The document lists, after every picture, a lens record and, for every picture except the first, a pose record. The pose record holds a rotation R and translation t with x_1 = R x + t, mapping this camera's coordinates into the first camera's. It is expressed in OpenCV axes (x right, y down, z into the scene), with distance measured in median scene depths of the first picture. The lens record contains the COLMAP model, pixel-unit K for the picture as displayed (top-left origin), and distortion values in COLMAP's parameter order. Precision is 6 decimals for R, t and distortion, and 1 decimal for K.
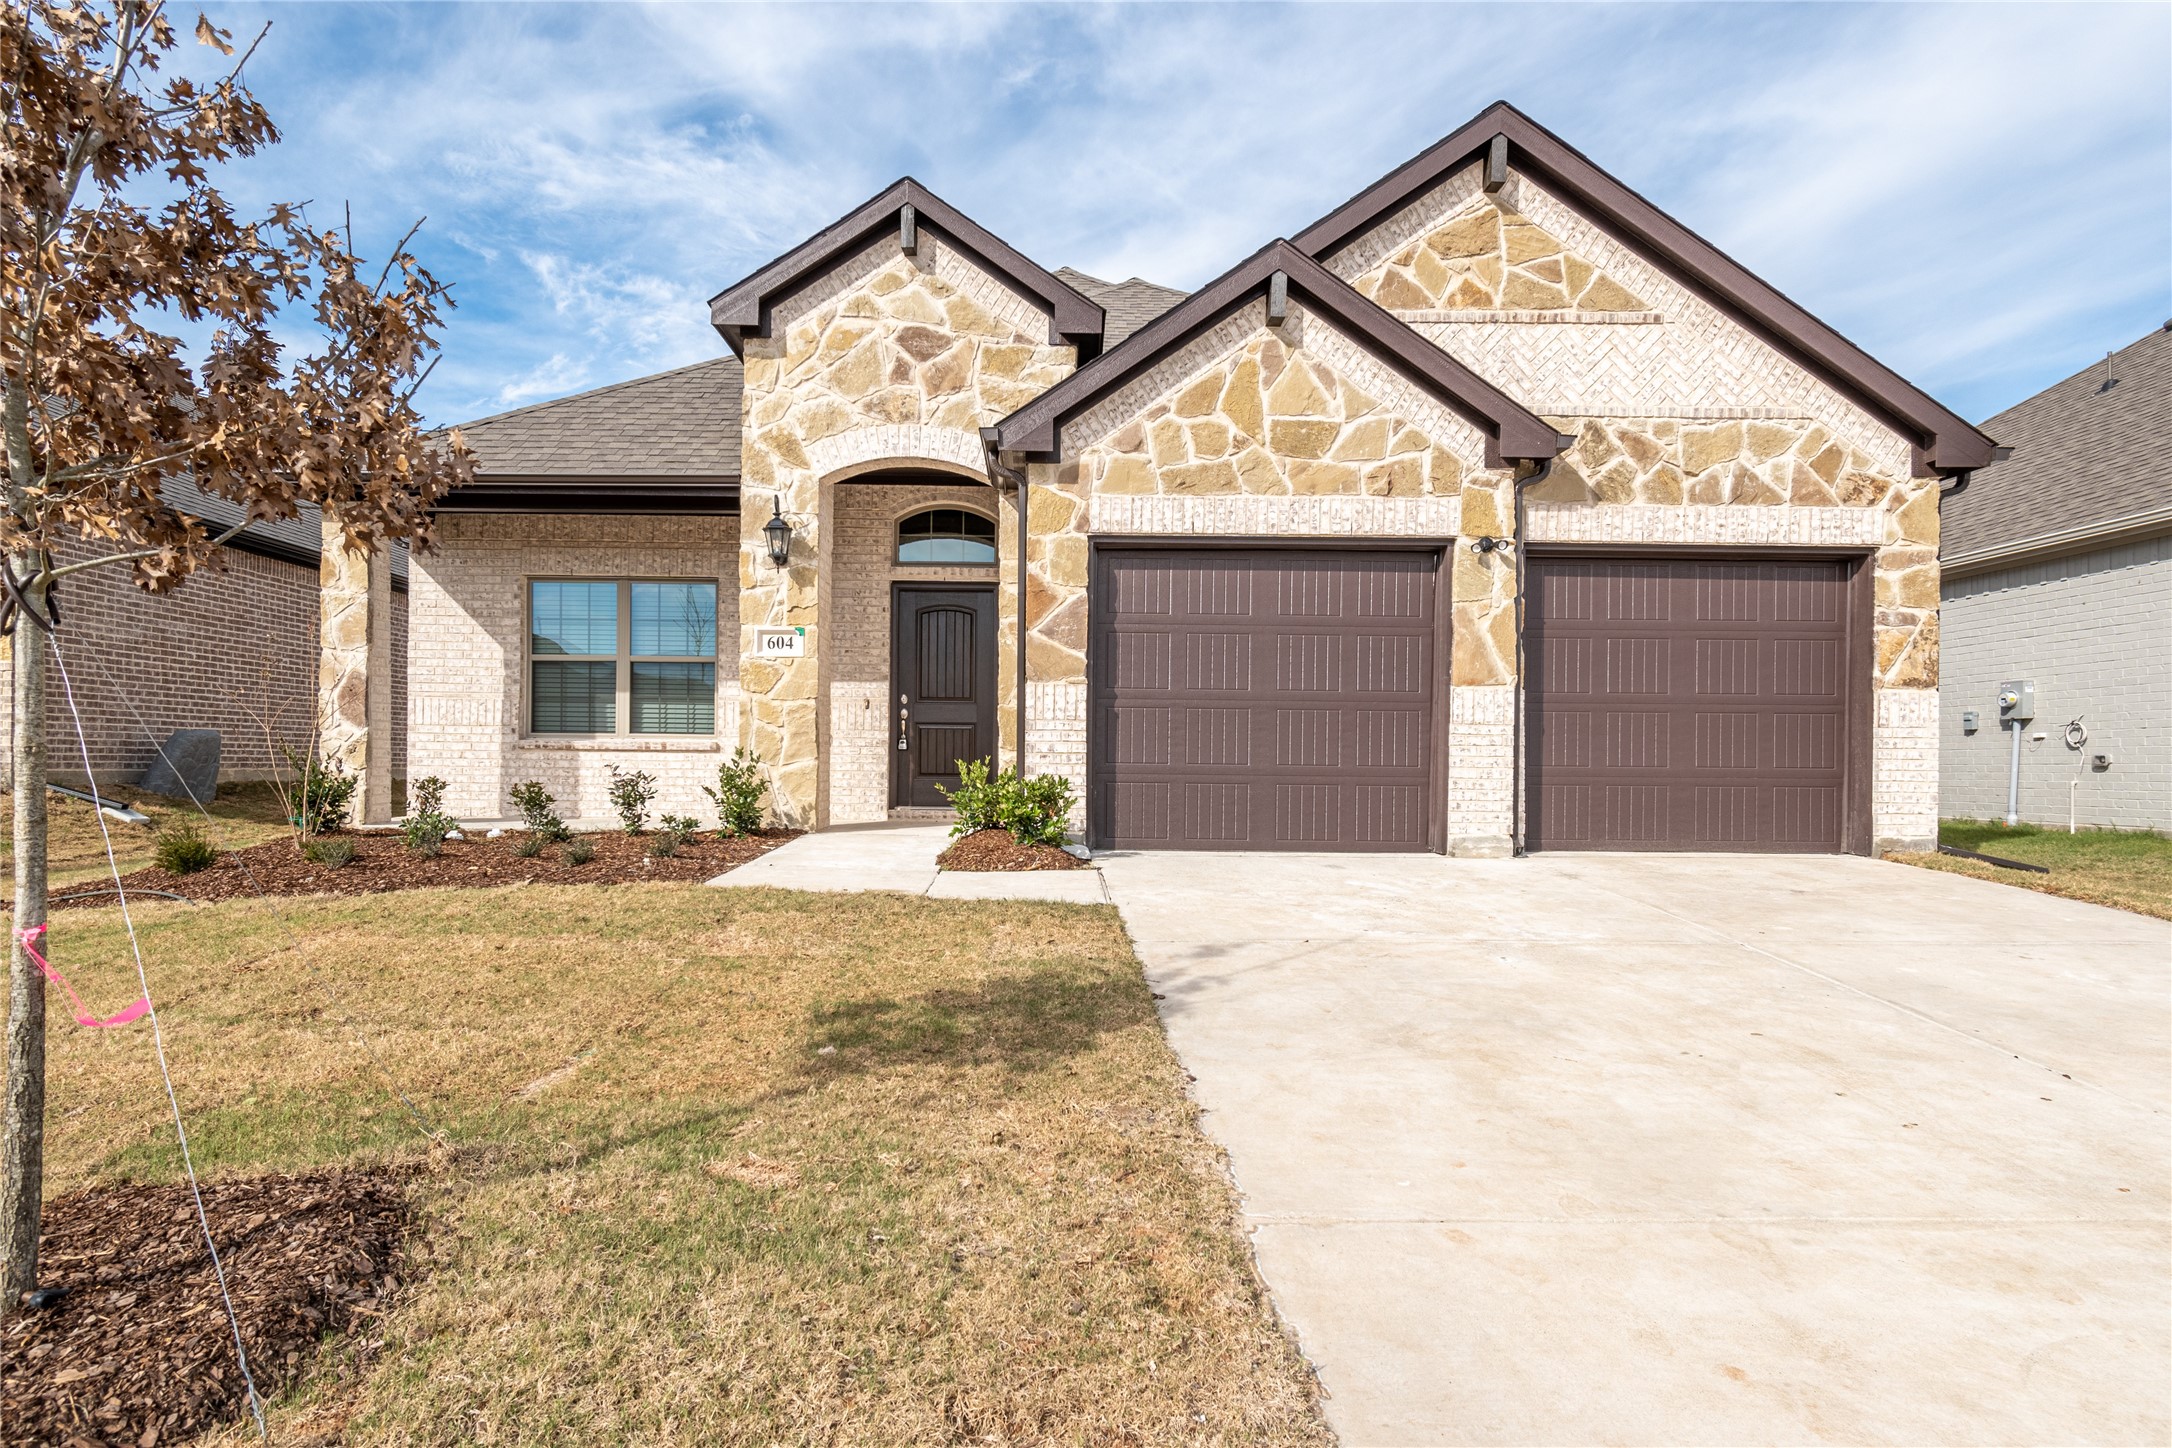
lens RADIAL K [[1179.1, 0, 960.8], [0, 1179.1, 800.5], [0, 0, 1]] dist [-0.002171, 0.010890]
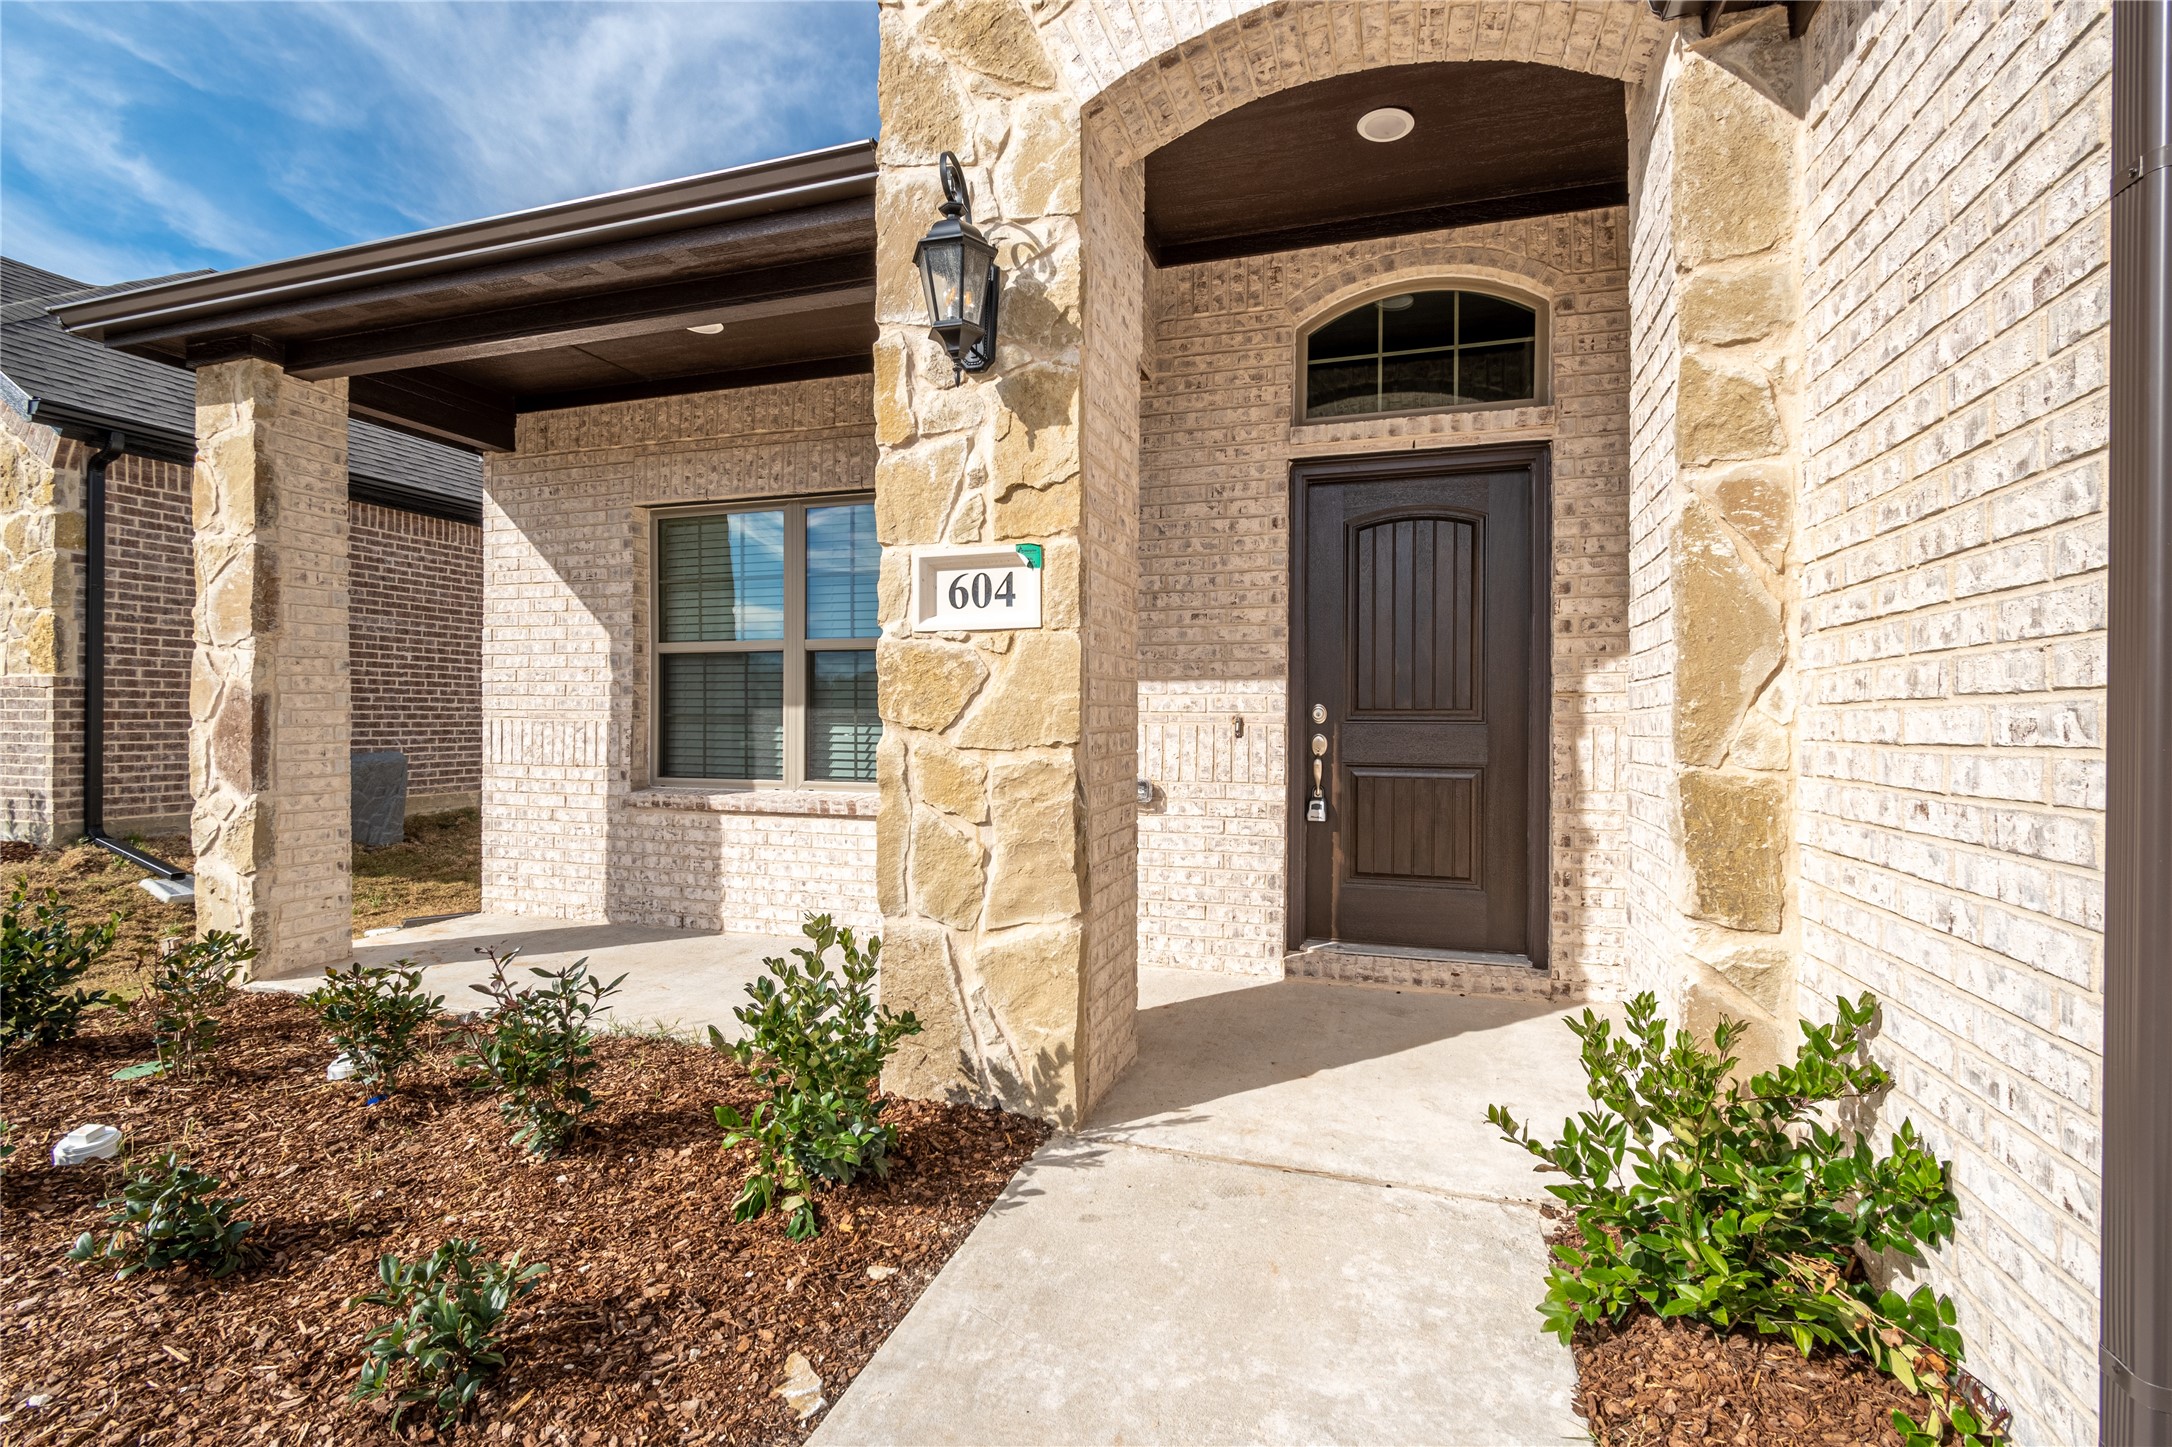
lens RADIAL K [[960.3, 0, 1079.6], [0, 960.3, 730.3], [0, 0, 1]] dist [0.017244, -0.011092]
pose [[0.964523, -0.006543, -0.263916, -0.048081], [0.000072, 0.999699, -0.024520, -0.086210], [0.263997, 0.023631, 0.964234, 0.745517]]
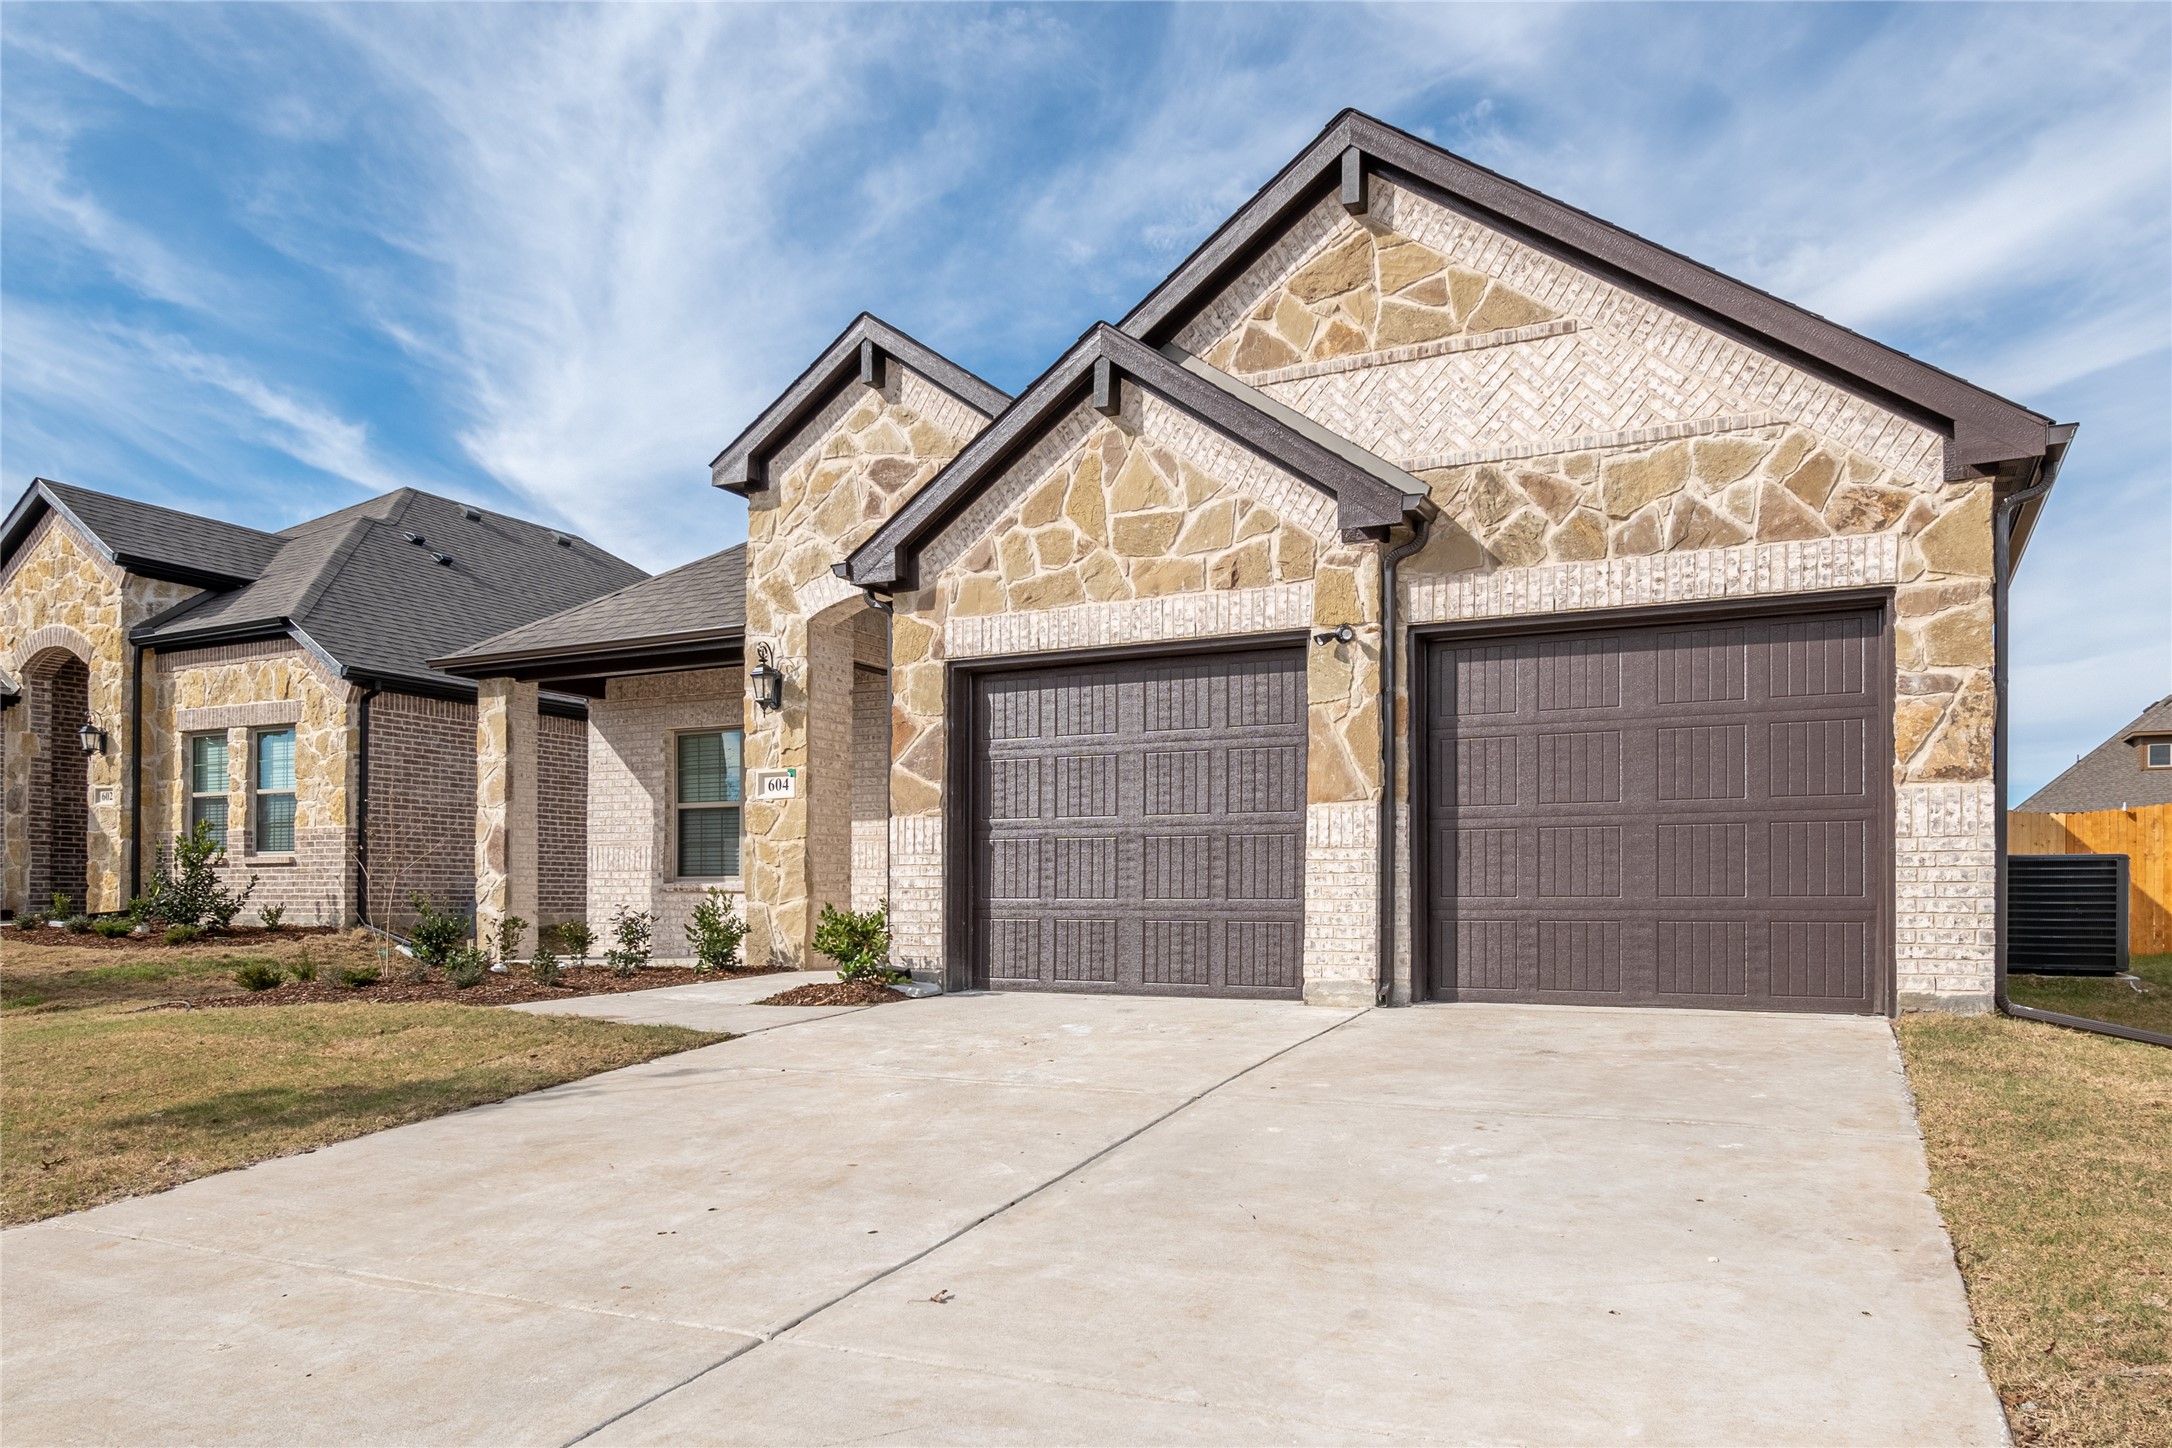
lens RADIAL K [[1397.2, 0, 1013.0], [0, 1397.2, 938.2], [0, 0, 1]] dist [-0.001139, 0.022346]
pose [[0.896603, 0.003519, -0.442822, 0.582805], [-0.009534, 0.999890, -0.011358, 0.011594], [0.442733, 0.014405, 0.896538, 0.004863]]
